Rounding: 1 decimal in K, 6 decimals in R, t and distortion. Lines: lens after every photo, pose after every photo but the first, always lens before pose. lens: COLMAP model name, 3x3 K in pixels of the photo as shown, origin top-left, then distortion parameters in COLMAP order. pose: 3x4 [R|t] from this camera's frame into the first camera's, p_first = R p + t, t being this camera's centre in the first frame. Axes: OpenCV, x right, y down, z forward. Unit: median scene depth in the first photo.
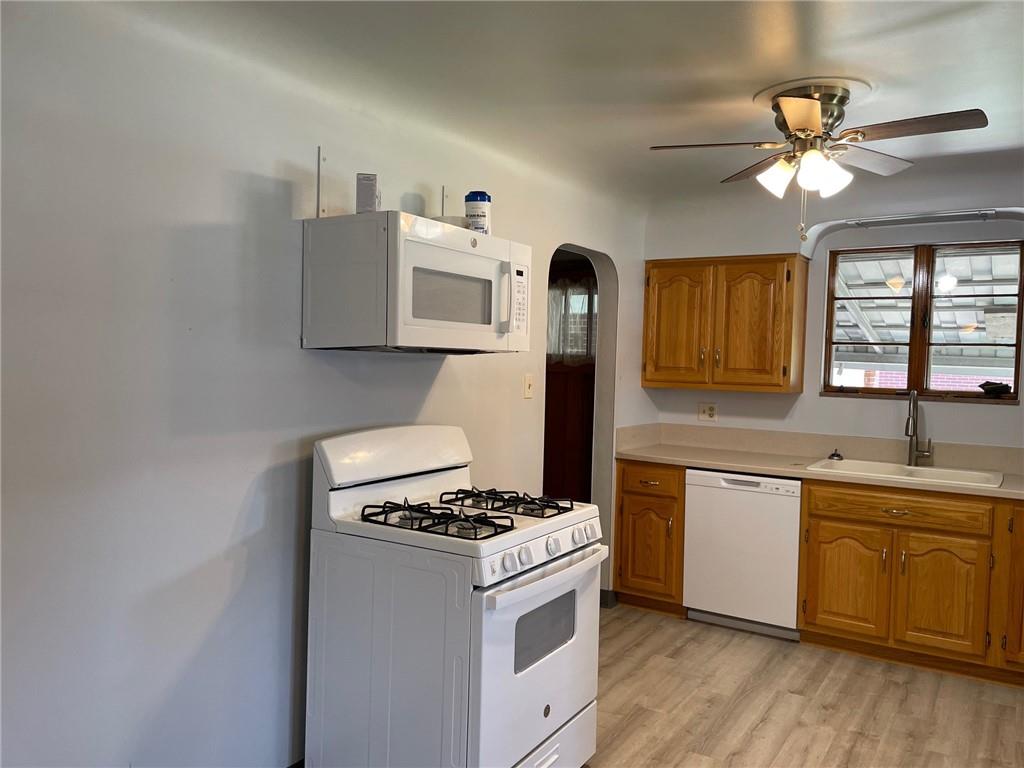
lens RADIAL K [[764.6, 0, 517.3], [0, 764.6, 388.8], [0, 0, 1]] dist [0.099305, -0.137851]
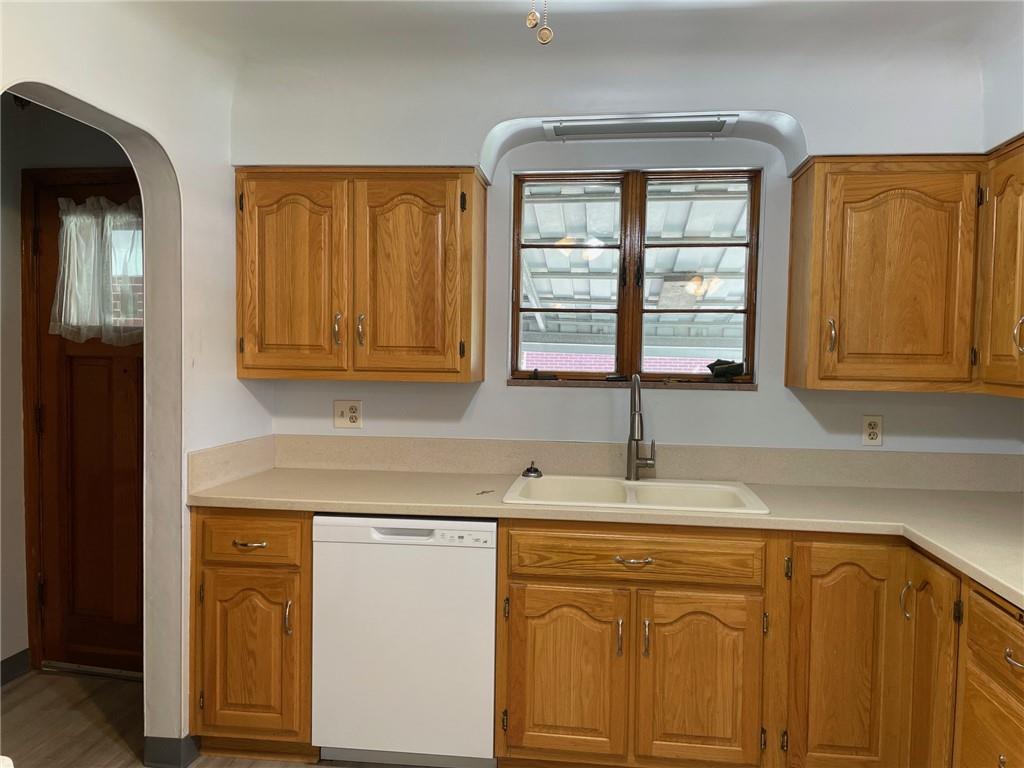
lens RADIAL K [[764.6, 0, 517.3], [0, 764.6, 388.8], [0, 0, 1]] dist [0.099305, -0.137851]
pose [[0.896334, -0.032244, 0.442206, 0.100692], [0.025033, 0.999442, 0.022136, -0.002587], [-0.442673, -0.008772, 0.896640, 0.398758]]
